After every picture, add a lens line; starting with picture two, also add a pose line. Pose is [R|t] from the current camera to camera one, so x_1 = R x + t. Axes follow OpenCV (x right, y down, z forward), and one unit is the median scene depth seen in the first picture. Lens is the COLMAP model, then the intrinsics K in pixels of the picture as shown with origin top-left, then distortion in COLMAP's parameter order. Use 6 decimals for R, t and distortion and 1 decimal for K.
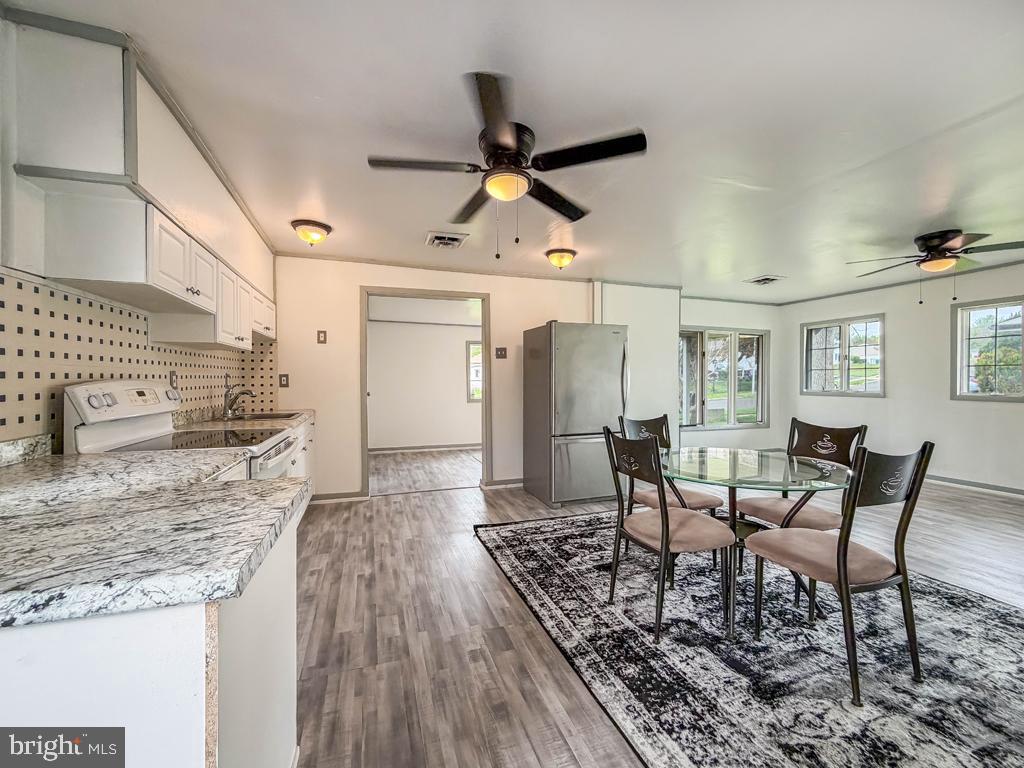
lens RADIAL K [[414.7, 0, 515.1], [0, 414.7, 377.9], [0, 0, 1]] dist [0.000166, -0.001063]
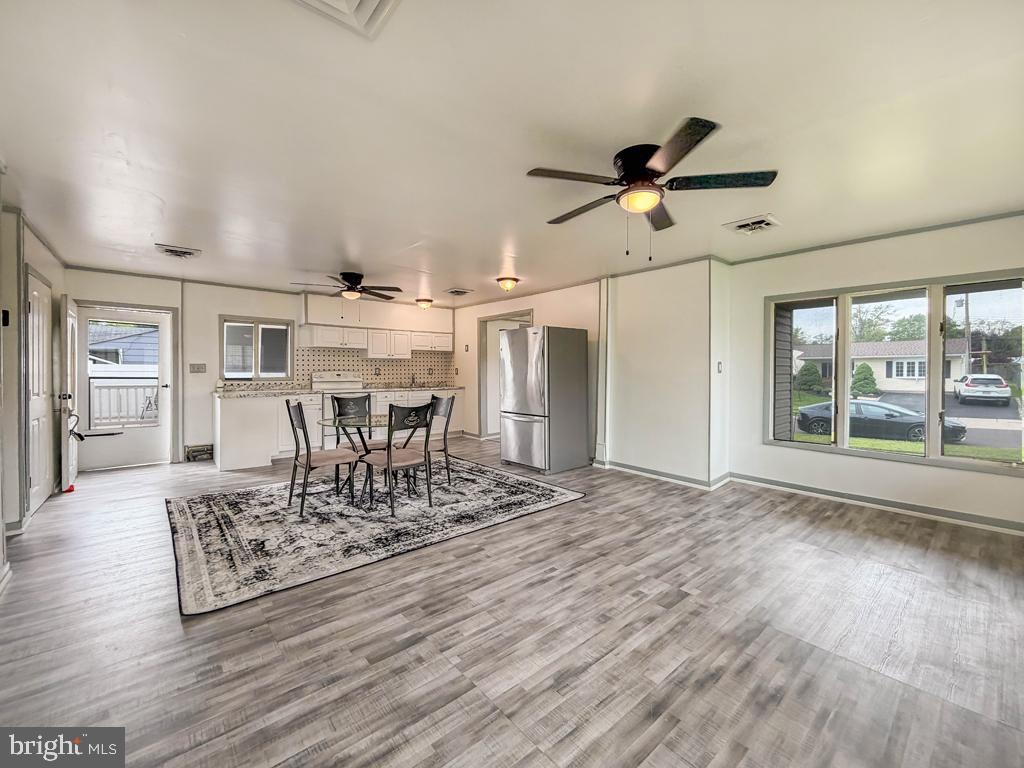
lens RADIAL K [[414.7, 0, 508.6], [0, 414.7, 371.7], [0, 0, 1]] dist [0.000166, -0.001063]
pose [[0.371455, 0.000000, -0.928451, 2.652907], [0.004515, 0.999988, 0.001806, 0.007614], [0.928440, -0.004862, 0.371450, 0.967983]]
